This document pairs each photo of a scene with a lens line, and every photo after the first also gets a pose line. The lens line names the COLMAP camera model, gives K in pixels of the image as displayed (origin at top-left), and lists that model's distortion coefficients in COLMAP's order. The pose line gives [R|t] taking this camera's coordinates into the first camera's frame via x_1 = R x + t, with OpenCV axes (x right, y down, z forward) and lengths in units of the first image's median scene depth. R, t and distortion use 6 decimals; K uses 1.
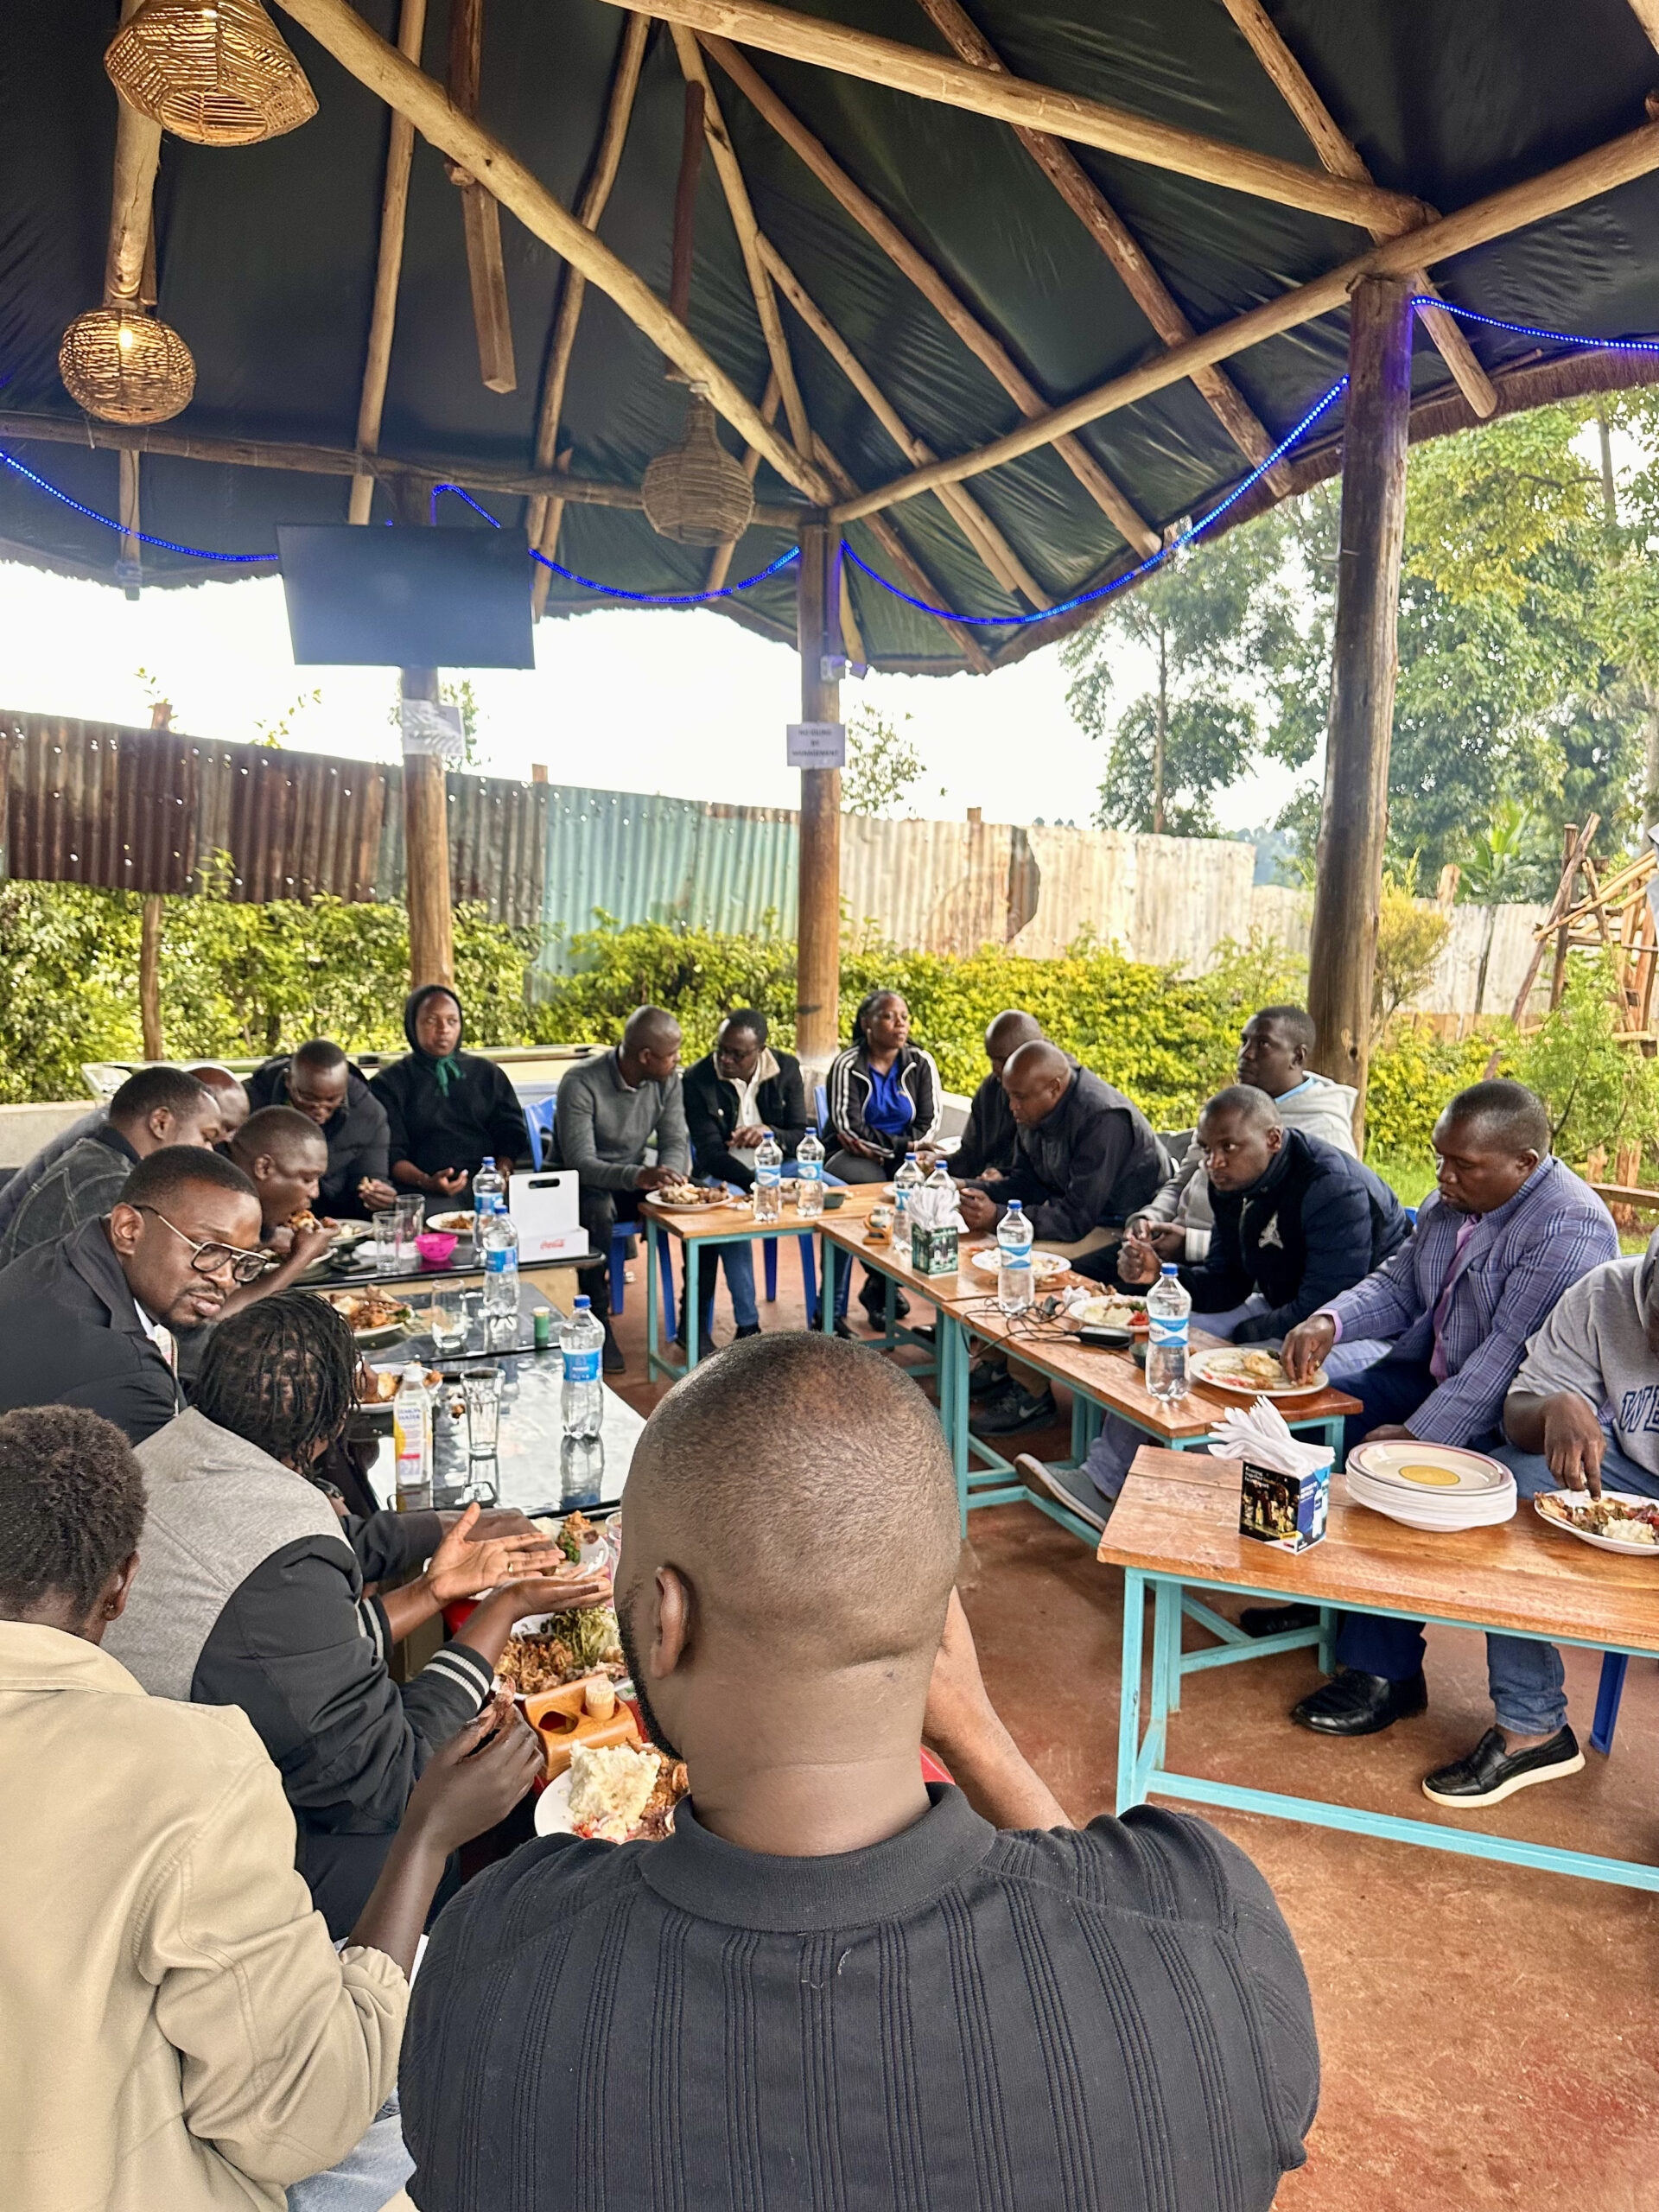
lens RADIAL K [[1538.0, 0, 837.5], [0, 1538.0, 1108.3], [0, 0, 1]] dist [0.125442, -0.204418]
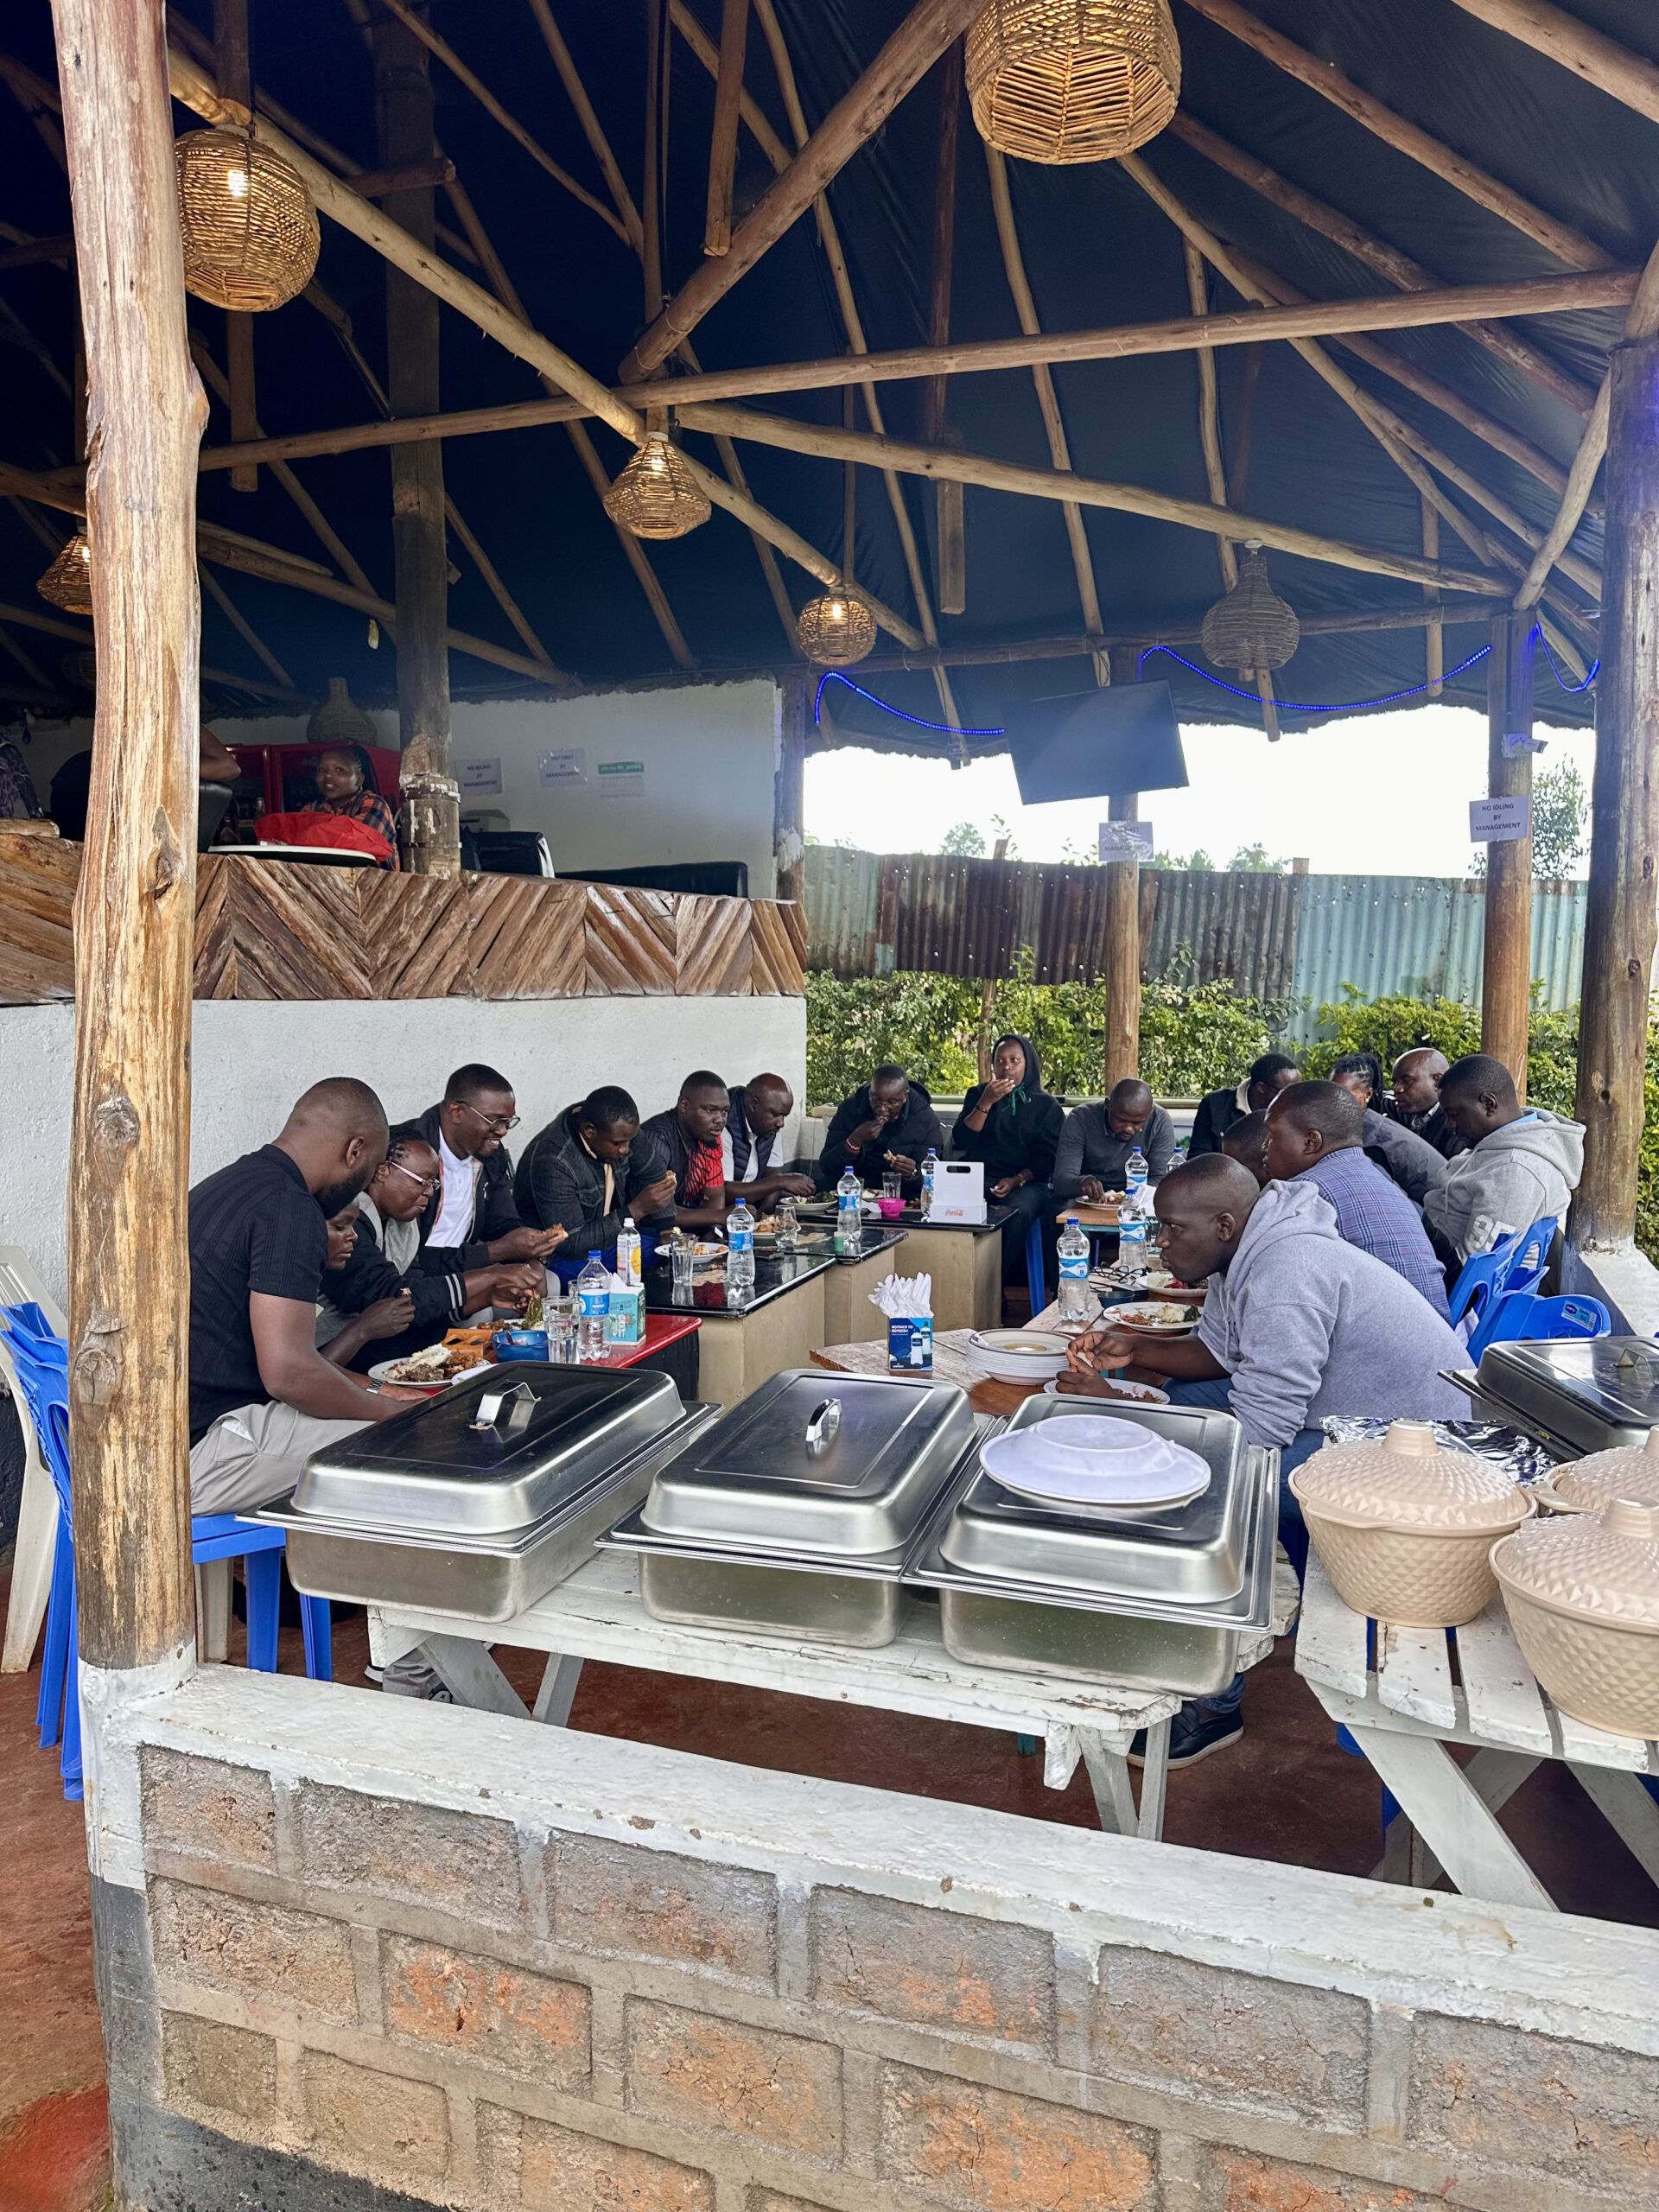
lens RADIAL K [[1538.0, 0, 837.5], [0, 1538.0, 1108.3], [0, 0, 1]] dist [0.125442, -0.204418]
pose [[0.716207, 0.039568, -0.696765, 0.396524], [-0.085398, 0.995857, -0.031228, 0.026812], [0.692643, 0.081868, 0.716619, -0.036589]]
